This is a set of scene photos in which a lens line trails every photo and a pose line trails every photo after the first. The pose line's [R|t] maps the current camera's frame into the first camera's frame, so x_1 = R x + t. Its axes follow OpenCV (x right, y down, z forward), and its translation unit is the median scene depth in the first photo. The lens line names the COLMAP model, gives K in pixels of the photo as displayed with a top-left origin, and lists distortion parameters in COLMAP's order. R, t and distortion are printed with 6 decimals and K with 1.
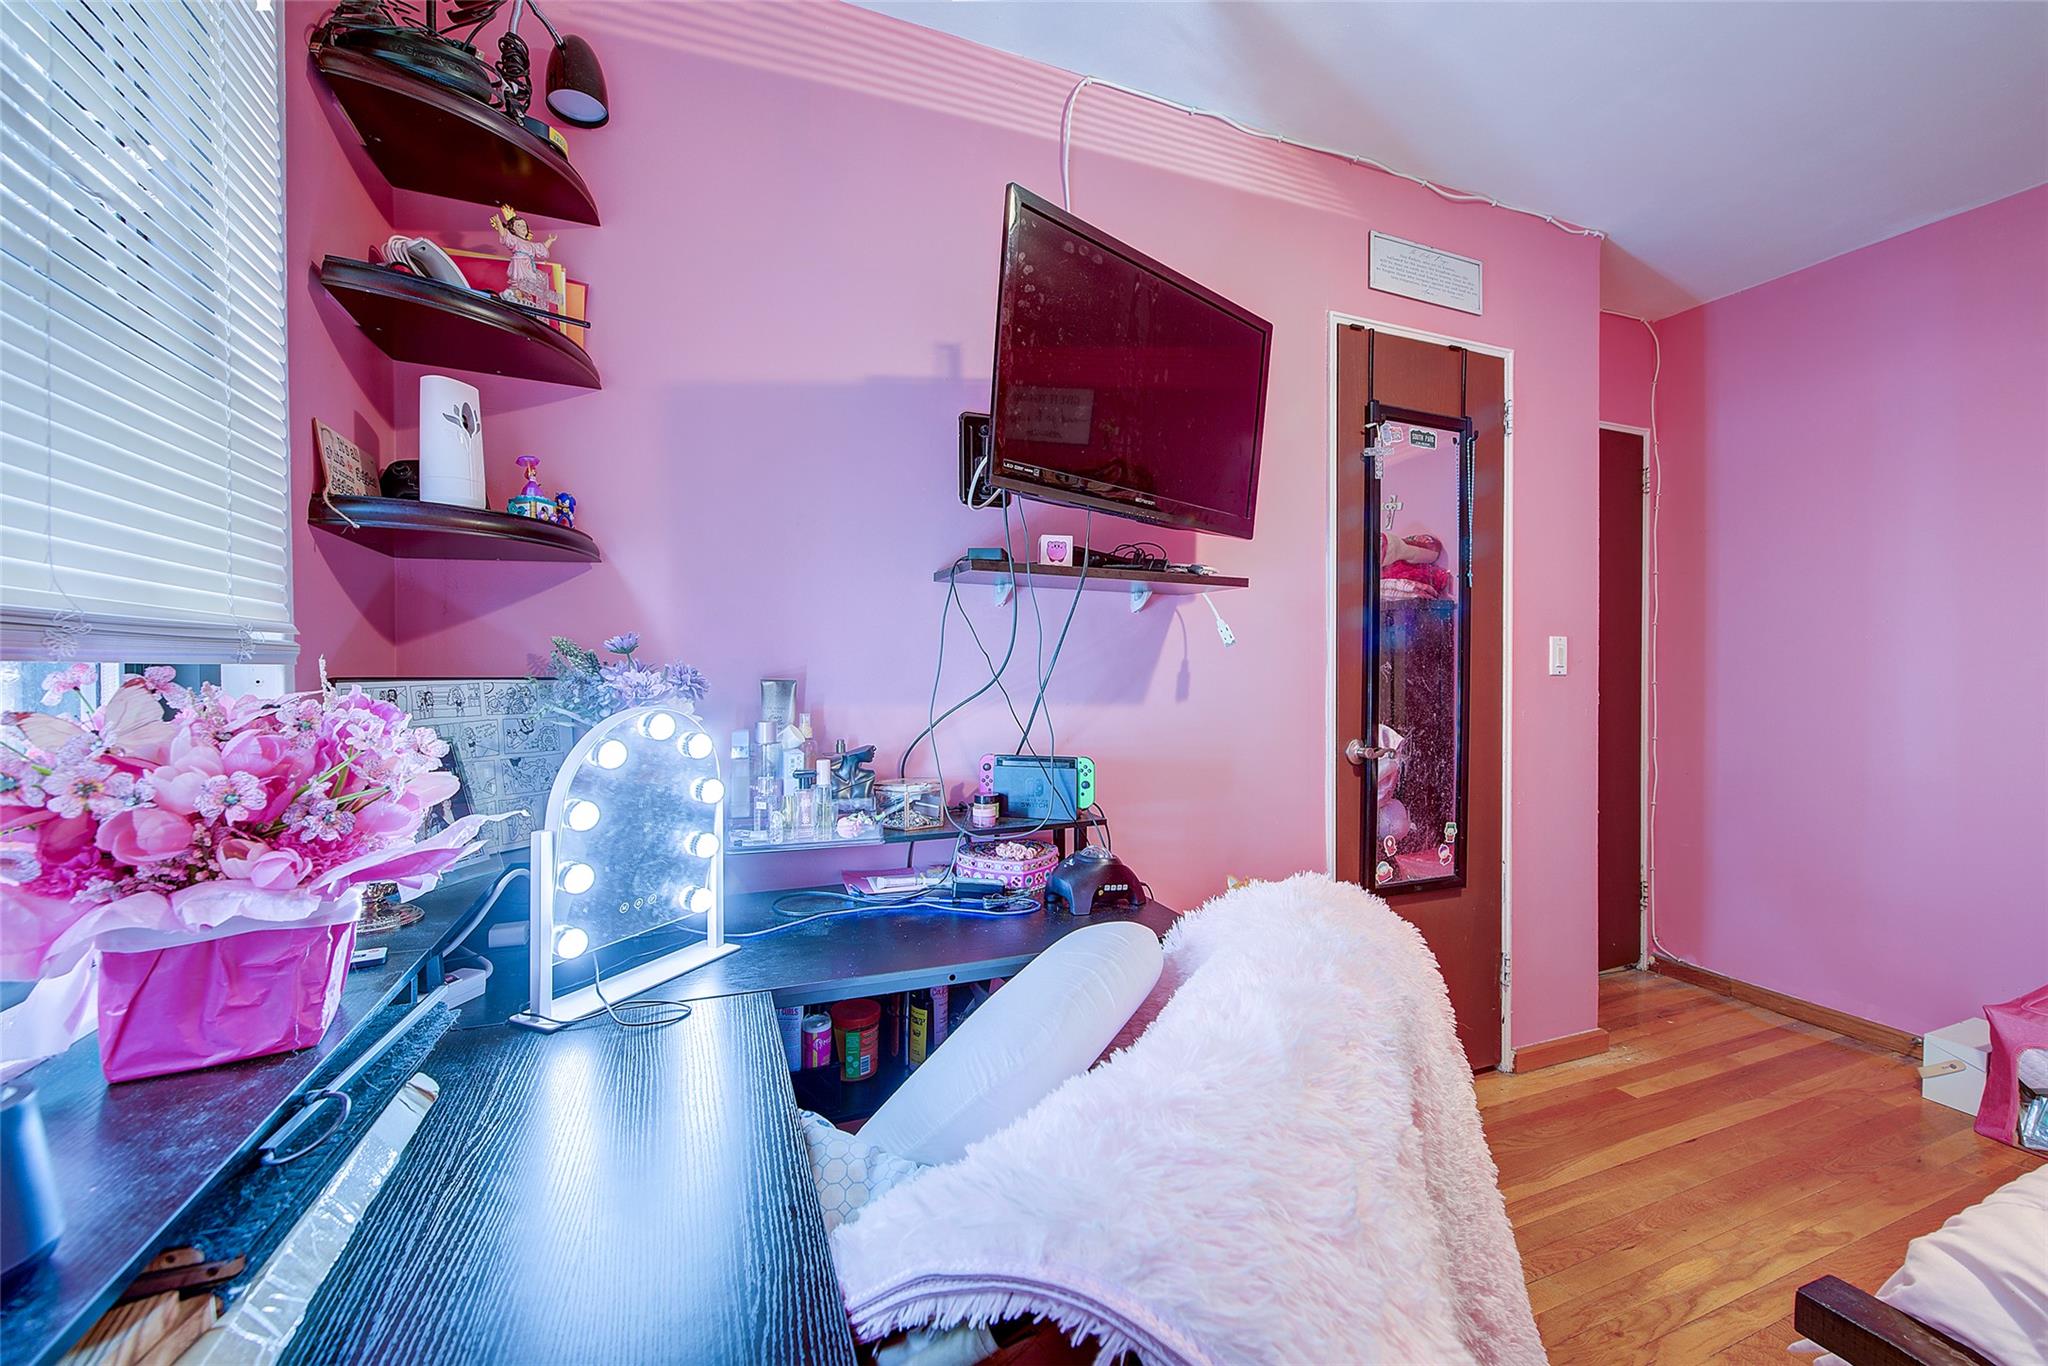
lens RADIAL K [[807.8, 0, 1029.0], [0, 807.8, 680.5], [0, 0, 1]] dist [-0.004640, -0.001169]
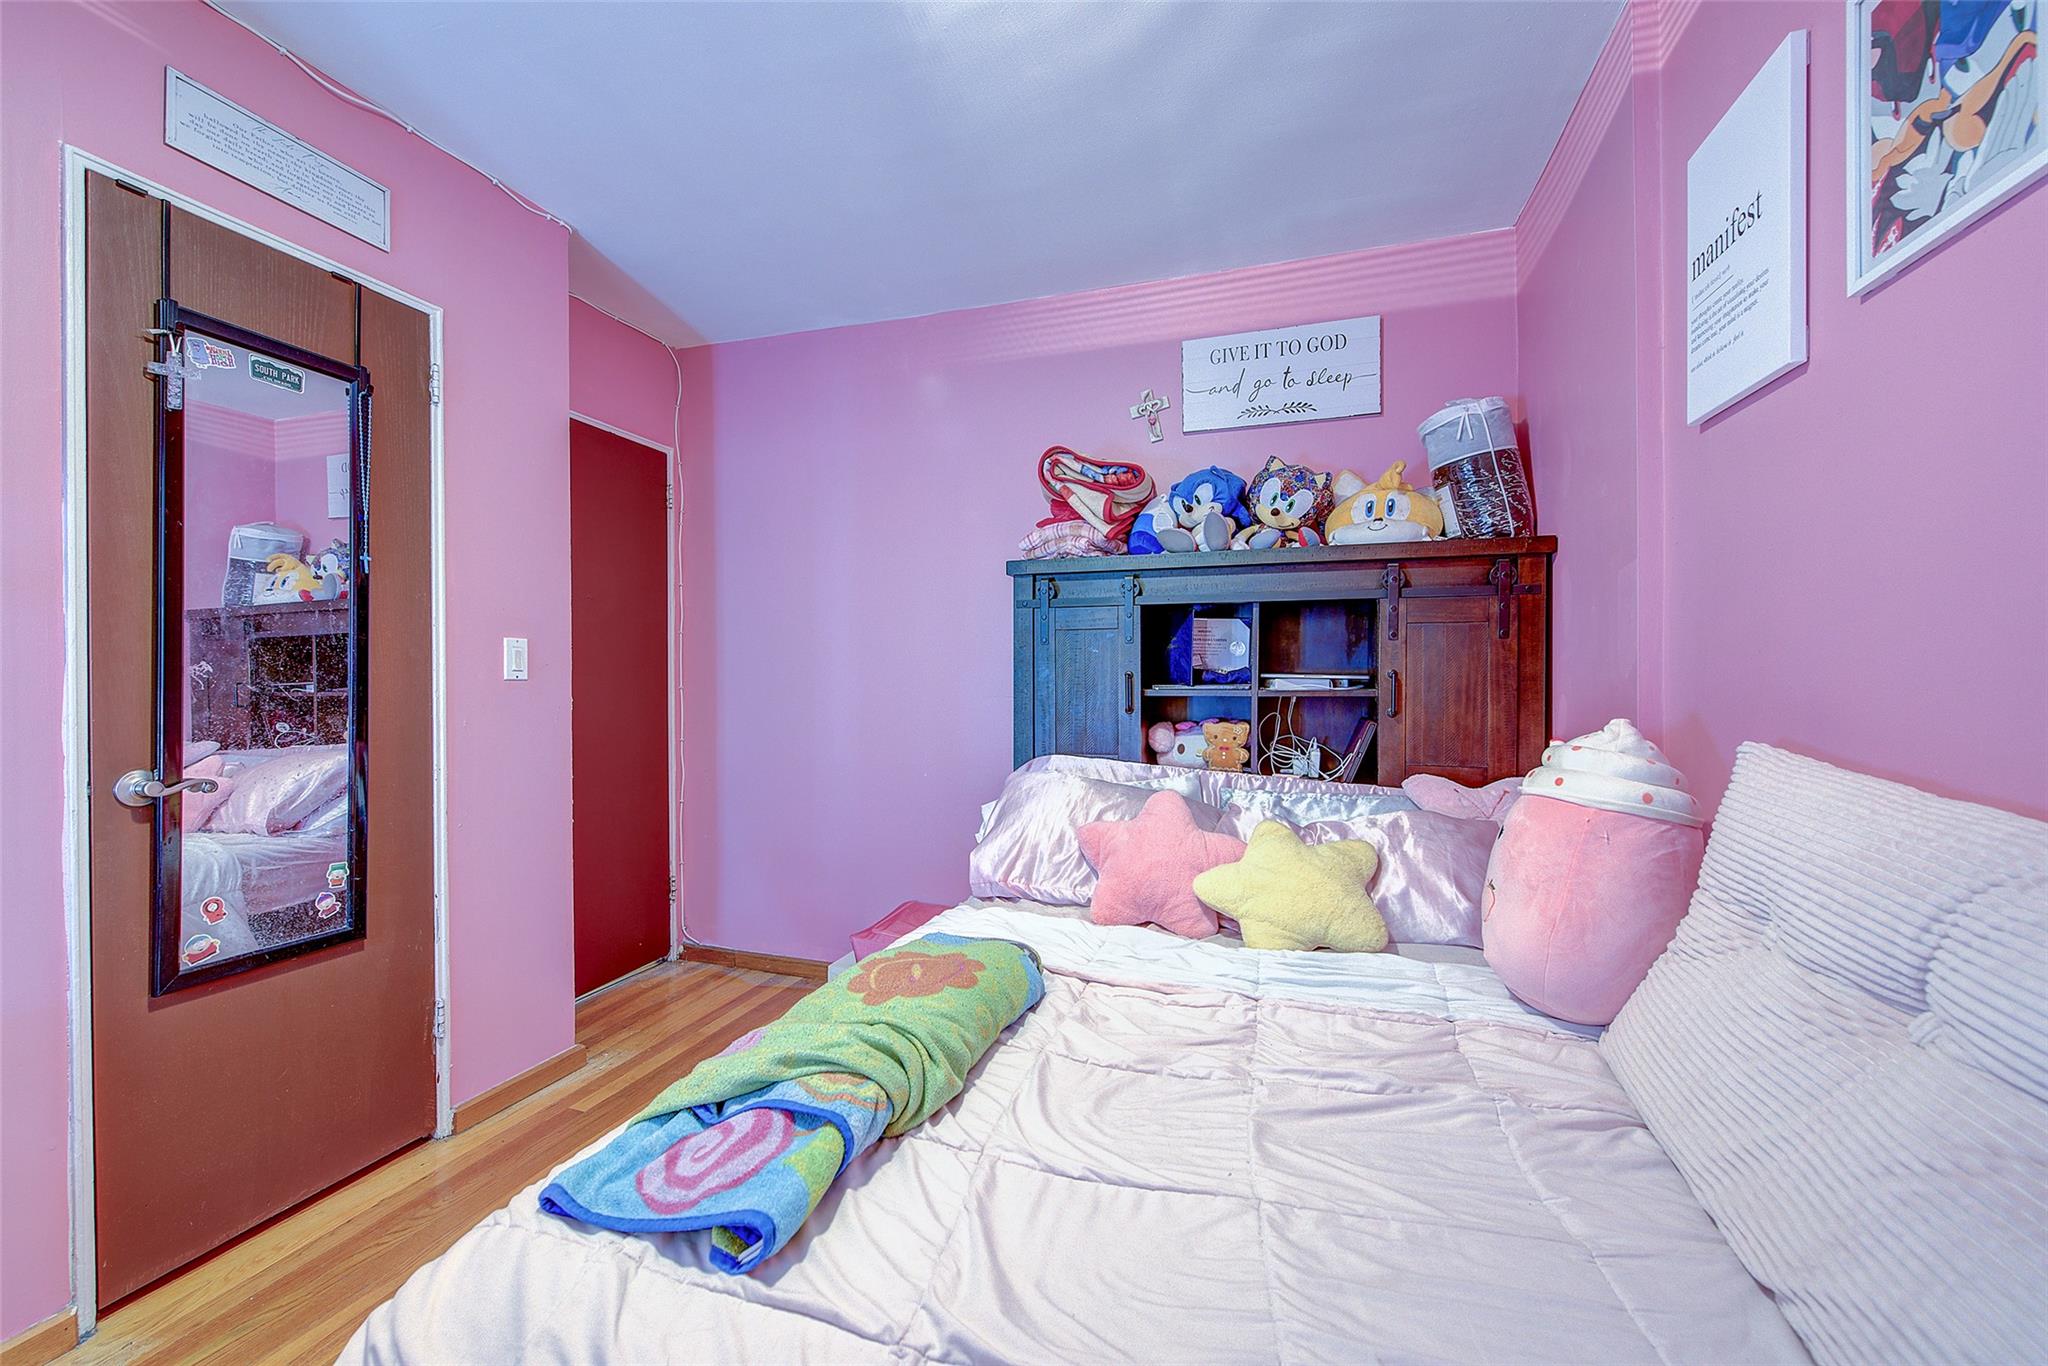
lens RADIAL K [[807.8, 0, 1023.3], [0, 807.8, 682.4], [0, 0, 1]] dist [-0.004640, -0.001169]
pose [[0.636721, -0.005052, 0.771078, 0.324618], [0.012248, 0.999919, -0.003563, 0.006865], [-0.770997, 0.011713, 0.636731, -0.039450]]
